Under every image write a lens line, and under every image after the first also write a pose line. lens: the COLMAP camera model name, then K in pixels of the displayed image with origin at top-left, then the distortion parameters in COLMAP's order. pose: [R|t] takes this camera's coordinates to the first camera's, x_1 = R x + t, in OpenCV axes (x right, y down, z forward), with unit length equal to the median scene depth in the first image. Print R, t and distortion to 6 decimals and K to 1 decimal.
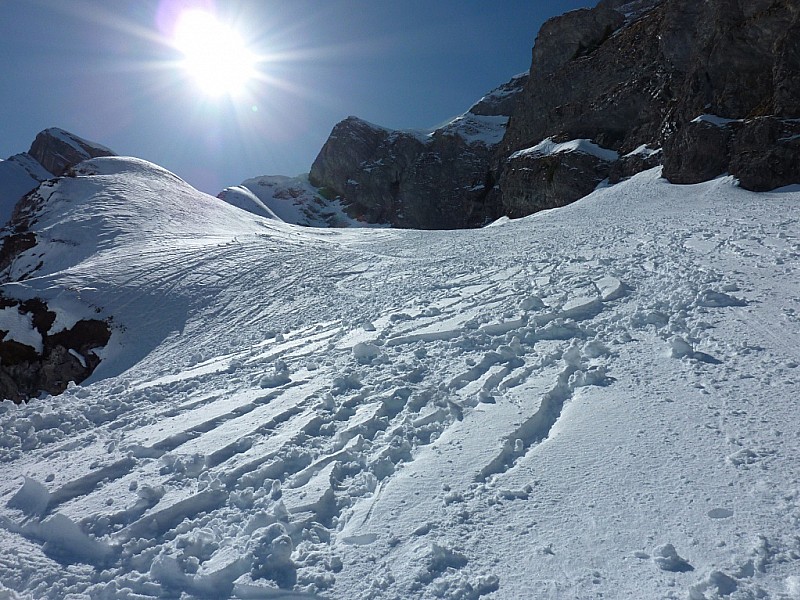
lens RADIAL K [[594.5, 0, 400.0], [0, 594.5, 300.0], [0, 0, 1]] dist [-0.036154, -0.006321]
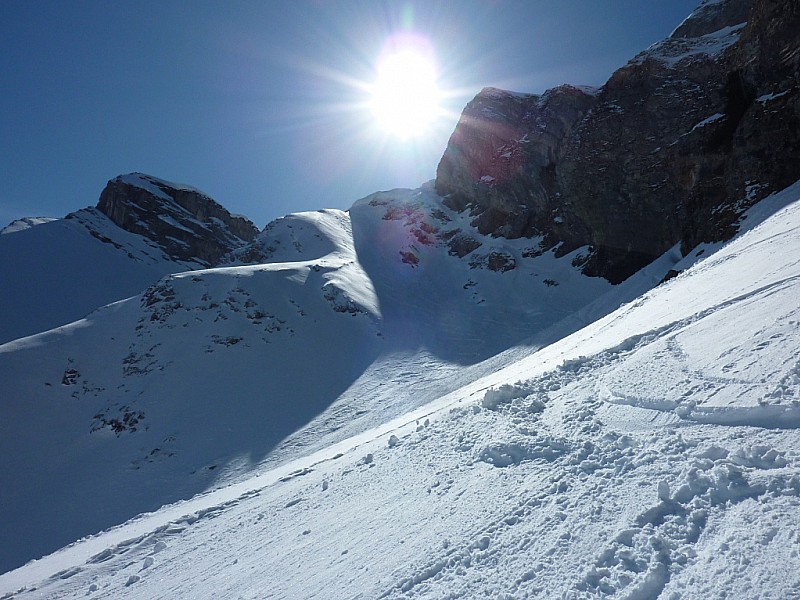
lens RADIAL K [[594.5, 0, 400.0], [0, 594.5, 300.0], [0, 0, 1]] dist [-0.036154, -0.006321]
pose [[0.935489, -0.095211, -0.340286, 0.041403], [0.084133, 0.995336, -0.047200, -0.045802], [0.343193, 0.015526, 0.939137, 0.378062]]
